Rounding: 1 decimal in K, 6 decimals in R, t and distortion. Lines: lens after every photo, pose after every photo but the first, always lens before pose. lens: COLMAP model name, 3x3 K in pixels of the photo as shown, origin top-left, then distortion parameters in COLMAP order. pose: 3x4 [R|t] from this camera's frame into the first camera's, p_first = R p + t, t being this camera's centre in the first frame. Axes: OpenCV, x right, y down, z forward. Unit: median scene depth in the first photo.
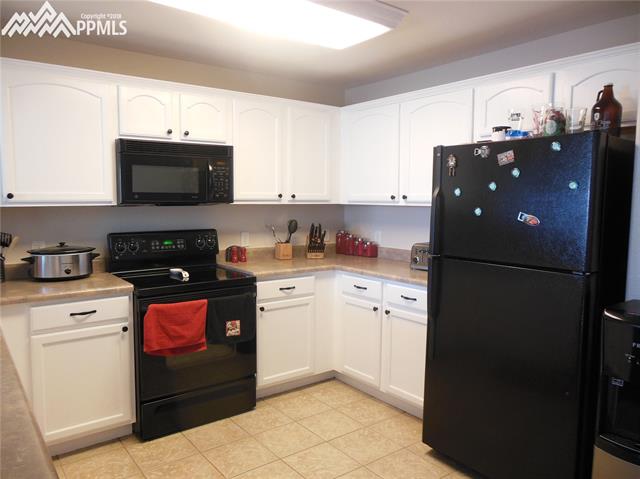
lens RADIAL K [[480.4, 0, 320.0], [0, 480.4, 239.5], [0, 0, 1]] dist [-0.078362, 0.080197]
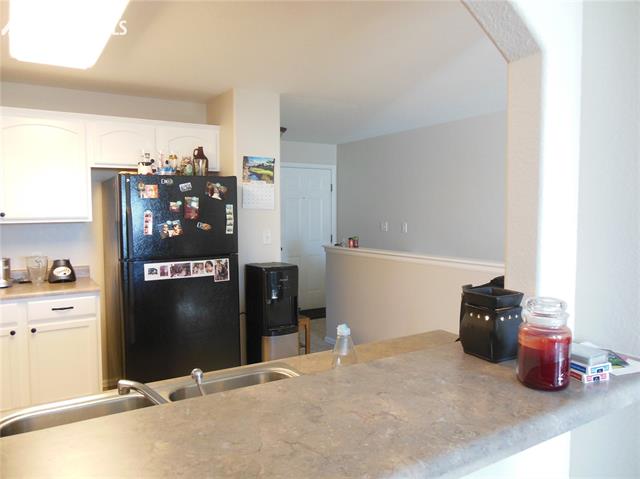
lens RADIAL K [[480.4, 0, 320.0], [0, 480.4, 239.5], [0, 0, 1]] dist [-0.078362, 0.080197]
pose [[0.094070, -0.063956, 0.993509, -0.805225], [0.090866, 0.994321, 0.055405, -0.038048], [-0.991410, 0.085065, 0.099347, 0.319985]]
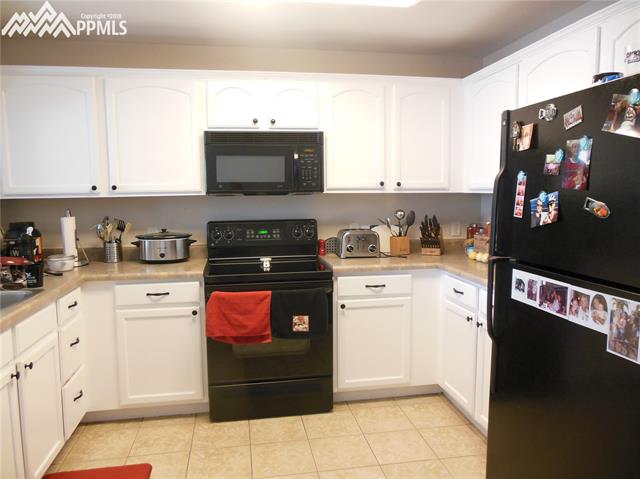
lens RADIAL K [[480.4, 0, 320.0], [0, 480.4, 239.5], [0, 0, 1]] dist [-0.078362, 0.080197]
pose [[0.885565, 0.033784, -0.463285, 0.285340], [-0.026143, 0.999396, 0.022905, -0.004183], [0.463778, -0.008172, 0.885914, 0.172884]]
